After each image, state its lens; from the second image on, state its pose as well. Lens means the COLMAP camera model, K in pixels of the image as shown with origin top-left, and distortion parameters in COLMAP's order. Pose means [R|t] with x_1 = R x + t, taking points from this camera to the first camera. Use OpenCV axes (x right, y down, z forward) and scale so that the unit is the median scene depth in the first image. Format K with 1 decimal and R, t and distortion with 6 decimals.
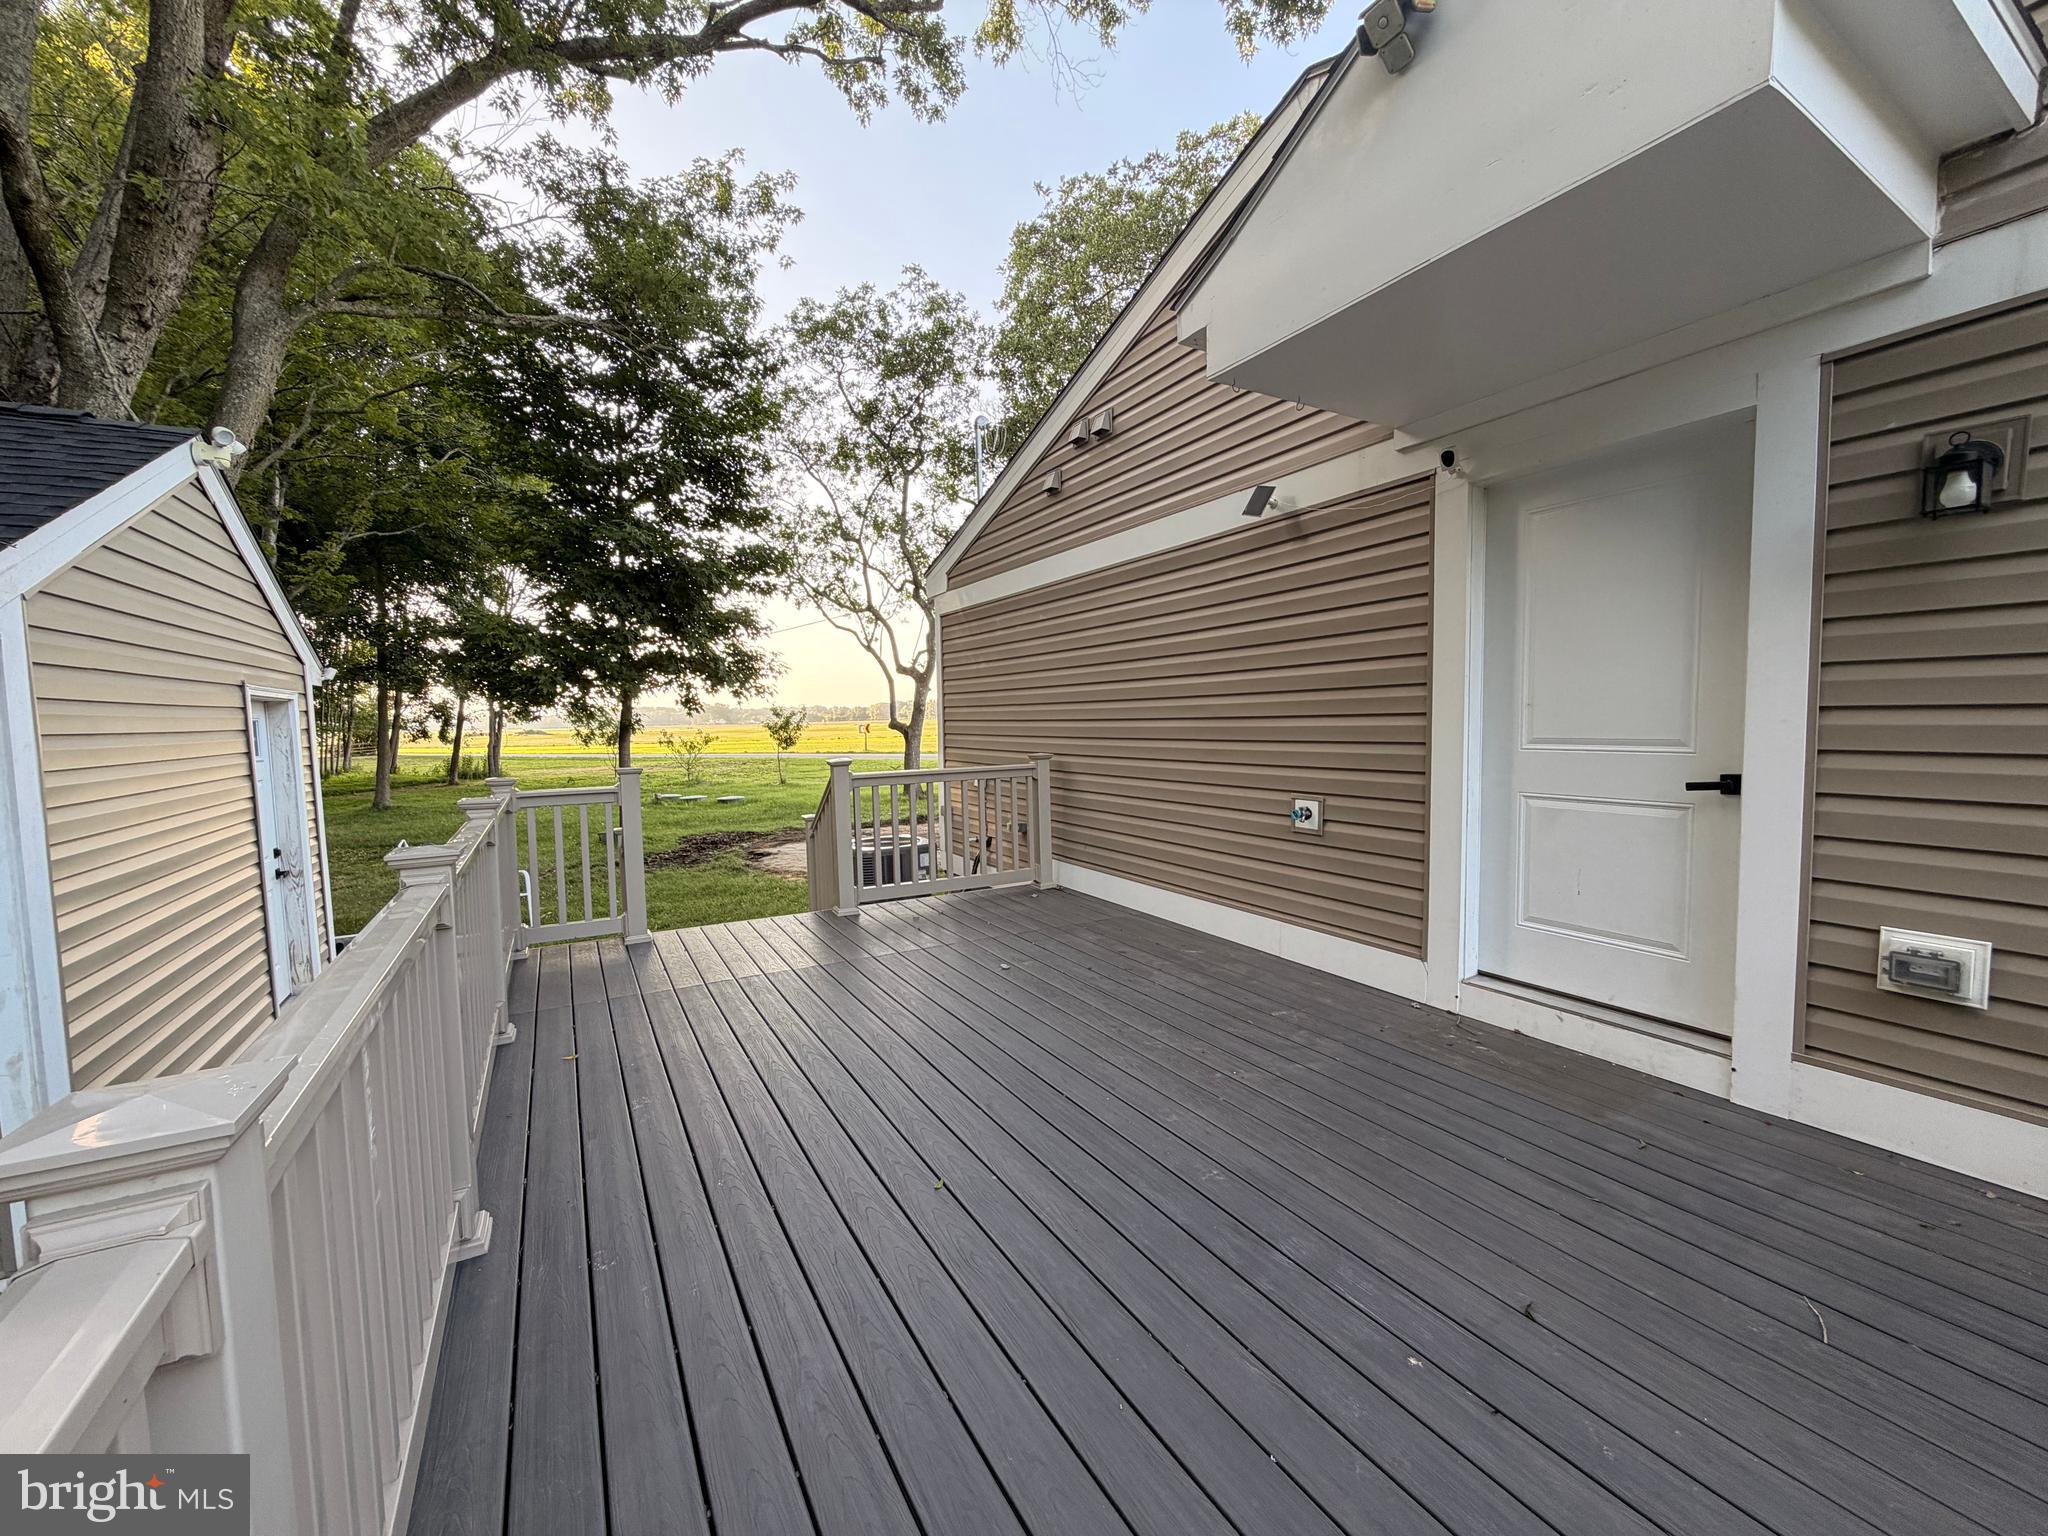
lens RADIAL K [[814.4, 0, 1016.6], [0, 814.4, 771.2], [0, 0, 1]] dist [-0.000026, 0.000002]
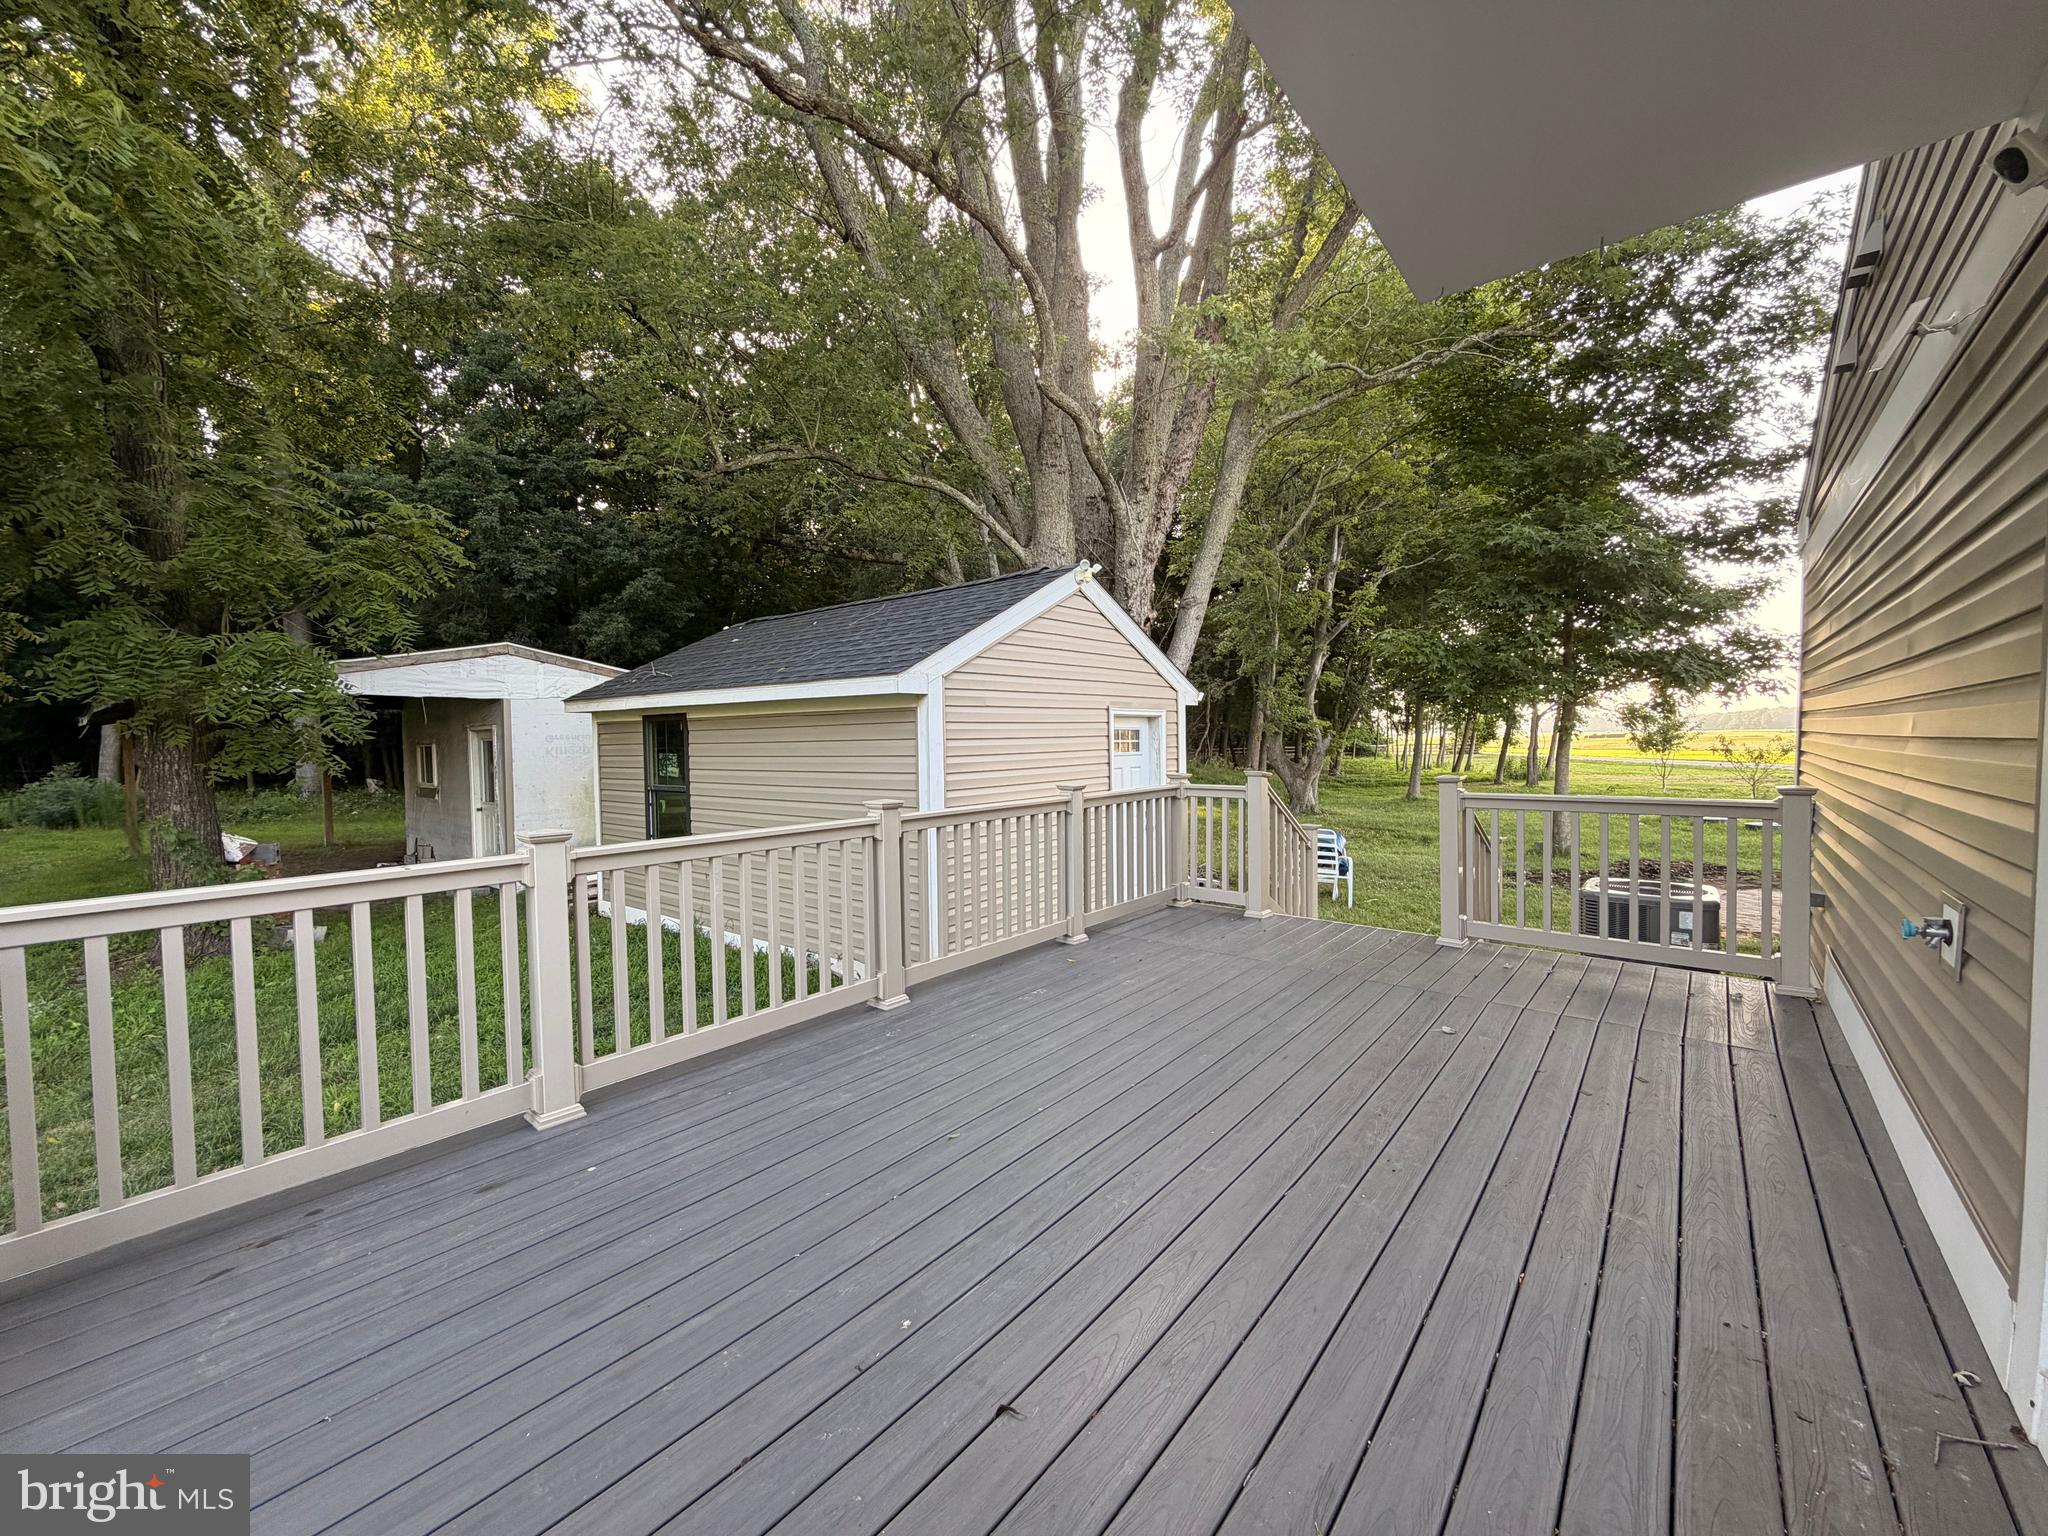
lens RADIAL K [[814.4, 0, 1016.6], [0, 814.4, 771.2], [0, 0, 1]] dist [-0.000026, 0.000002]
pose [[0.347987, 0.054231, -0.935929, 0.172922], [-0.055910, 0.997749, 0.037025, -0.009275], [0.935831, 0.039444, 0.350236, 0.080382]]
